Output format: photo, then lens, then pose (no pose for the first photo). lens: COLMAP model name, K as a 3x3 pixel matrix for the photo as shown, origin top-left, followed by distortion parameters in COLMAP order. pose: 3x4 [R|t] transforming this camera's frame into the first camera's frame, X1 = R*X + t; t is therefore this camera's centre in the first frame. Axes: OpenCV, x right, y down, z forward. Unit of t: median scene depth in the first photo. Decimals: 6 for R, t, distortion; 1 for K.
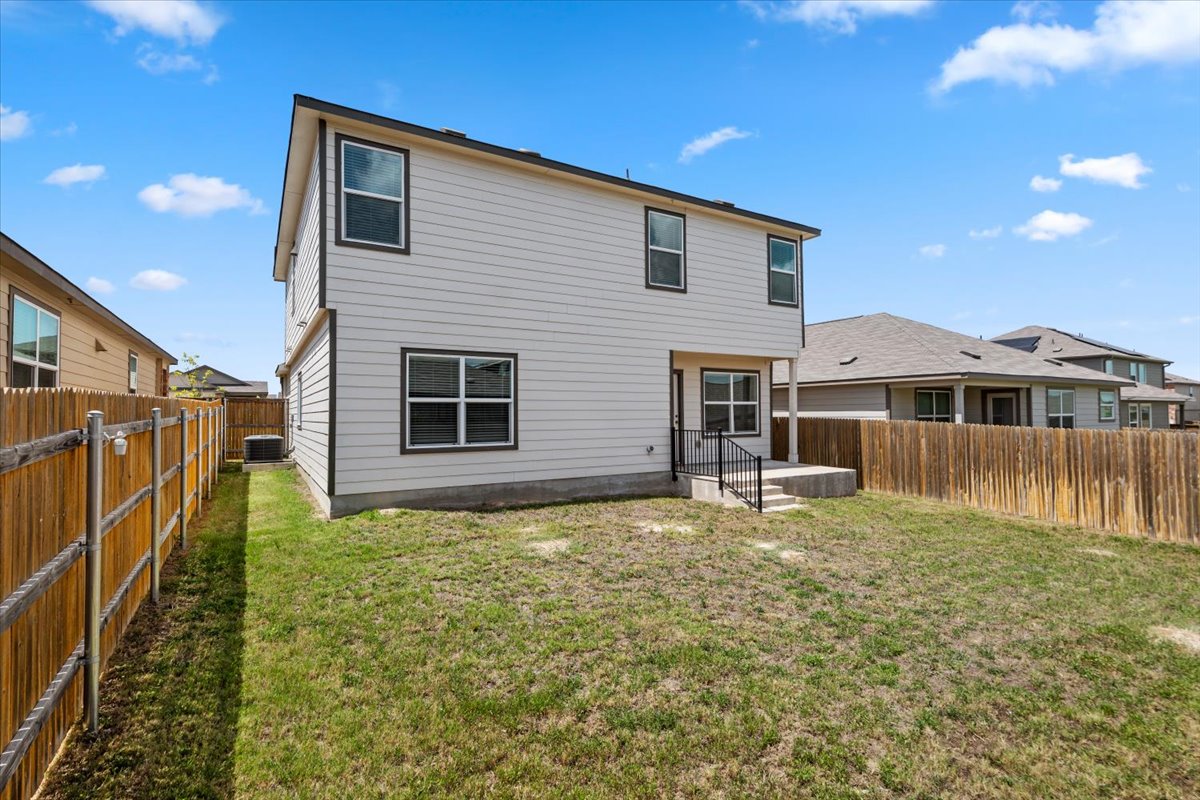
lens RADIAL K [[557.1, 0, 572.9], [0, 557.1, 413.6], [0, 0, 1]] dist [0.009514, -0.002115]
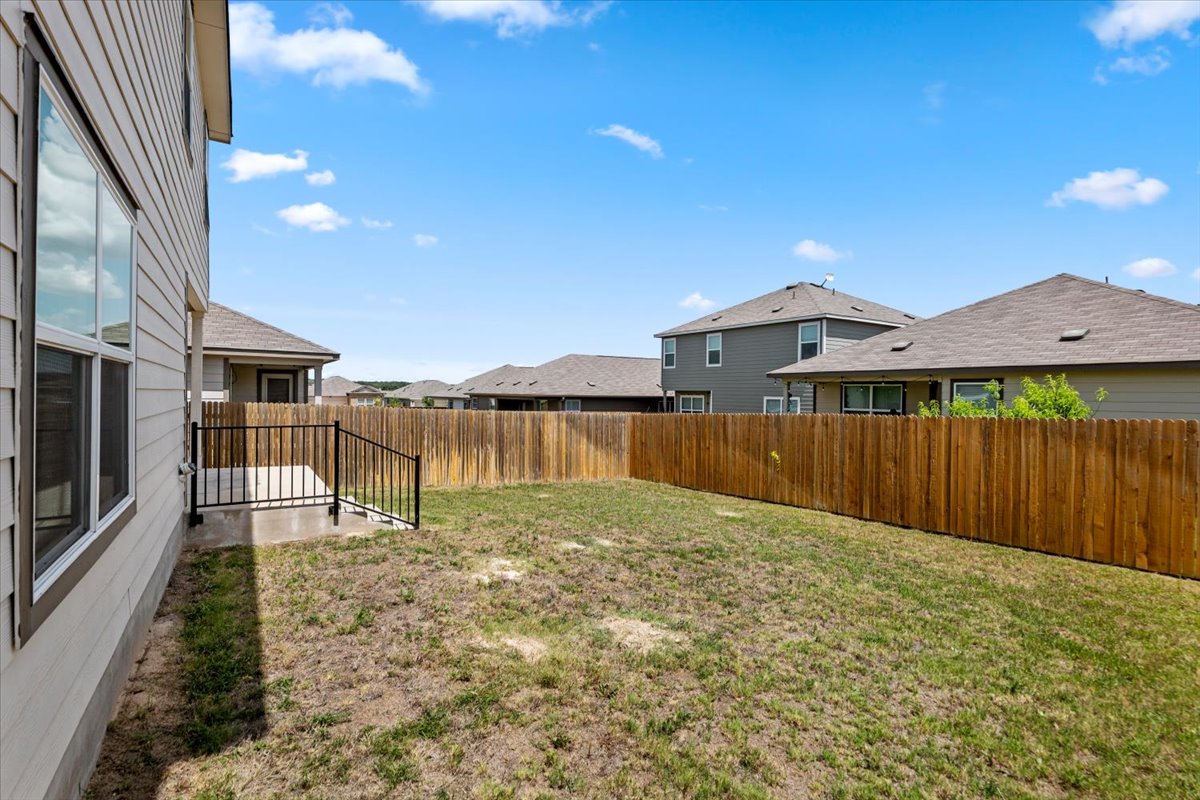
lens RADIAL K [[557.1, 0, 593.6], [0, 557.1, 396.2], [0, 0, 1]] dist [0.009514, -0.002115]
pose [[-0.024524, 0.006647, 0.999677, -0.434485], [-0.024851, 0.999665, -0.007257, -0.004949], [-0.999390, -0.025021, -0.024350, 0.789649]]
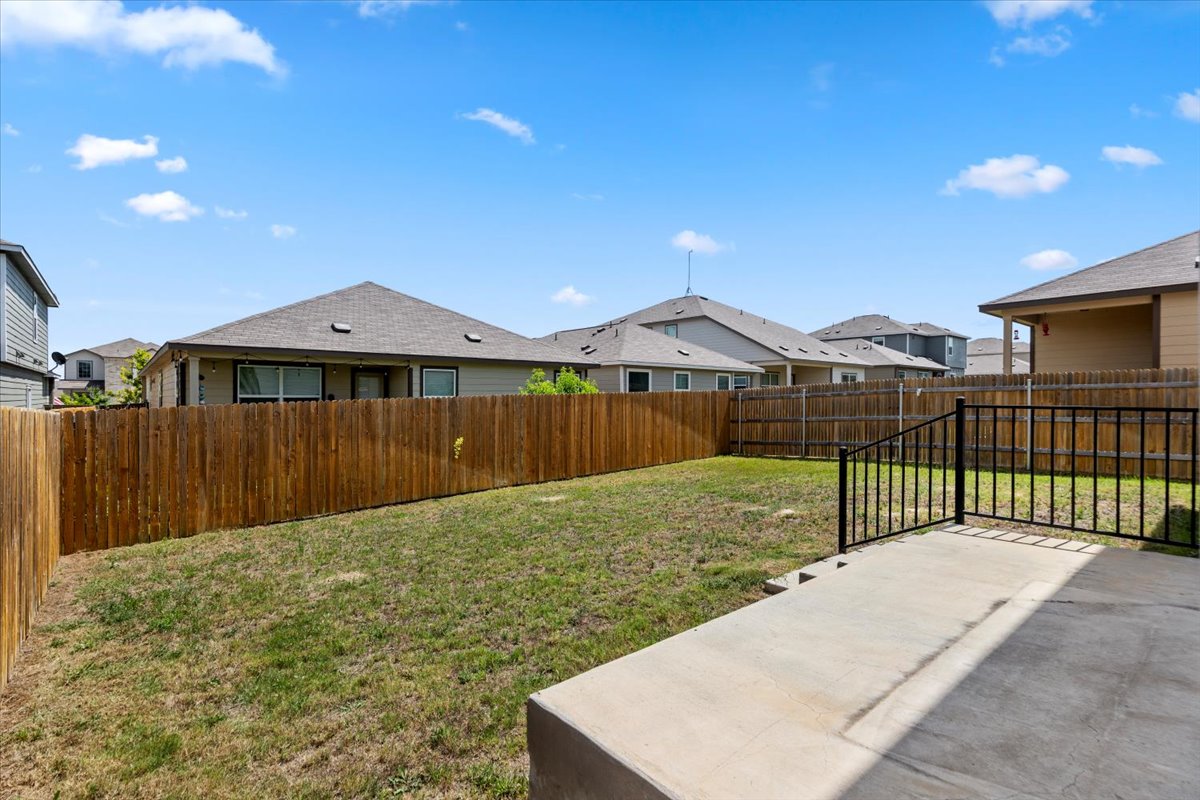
lens RADIAL K [[557.1, 0, 602.5], [0, 557.1, 401.9], [0, 0, 1]] dist [0.009514, -0.002115]
pose [[-0.985747, 0.007994, -0.168047, 0.649261], [0.008770, 0.999954, -0.003875, 0.032468], [0.168008, -0.005293, -0.985771, 1.472180]]
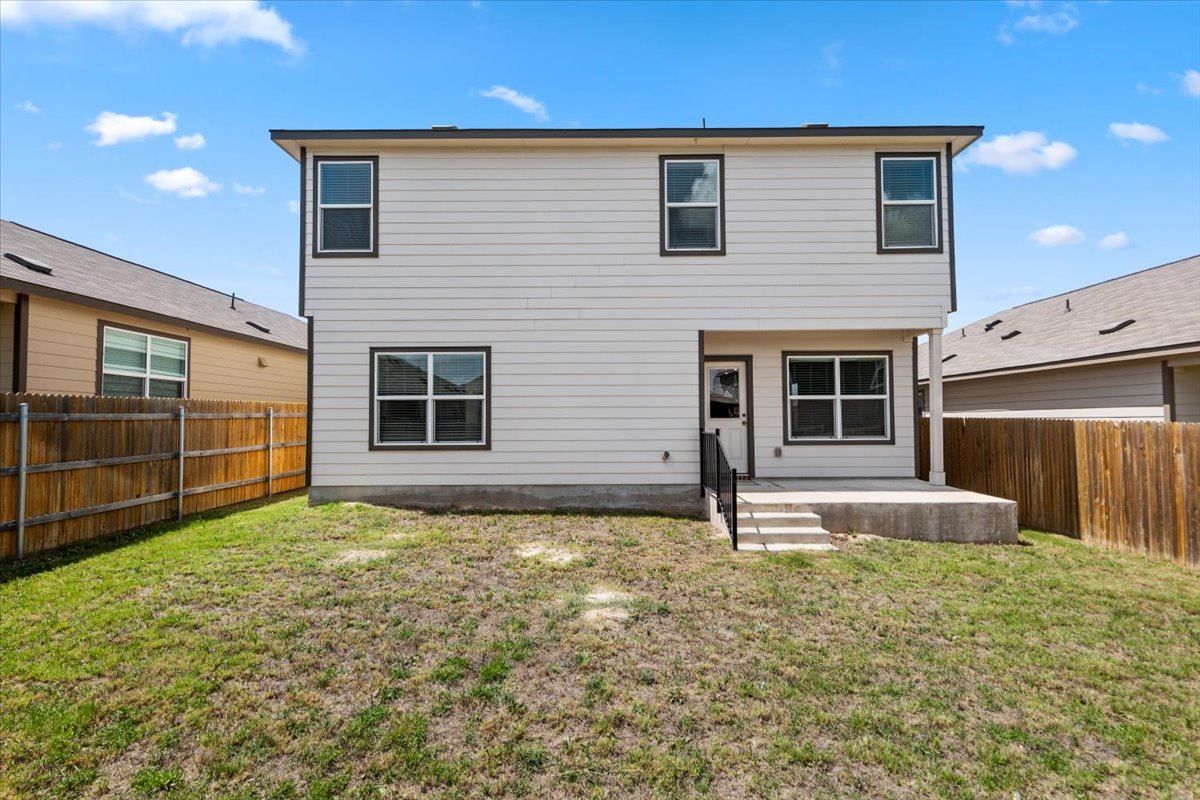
lens RADIAL K [[557.1, 0, 587.5], [0, 557.1, 408.5], [0, 0, 1]] dist [0.009514, -0.002115]
pose [[0.861145, -0.005346, -0.508332, 0.512077], [0.000847, 0.999958, -0.009081, 0.004055], [0.508360, 0.007390, 0.861113, 0.283904]]
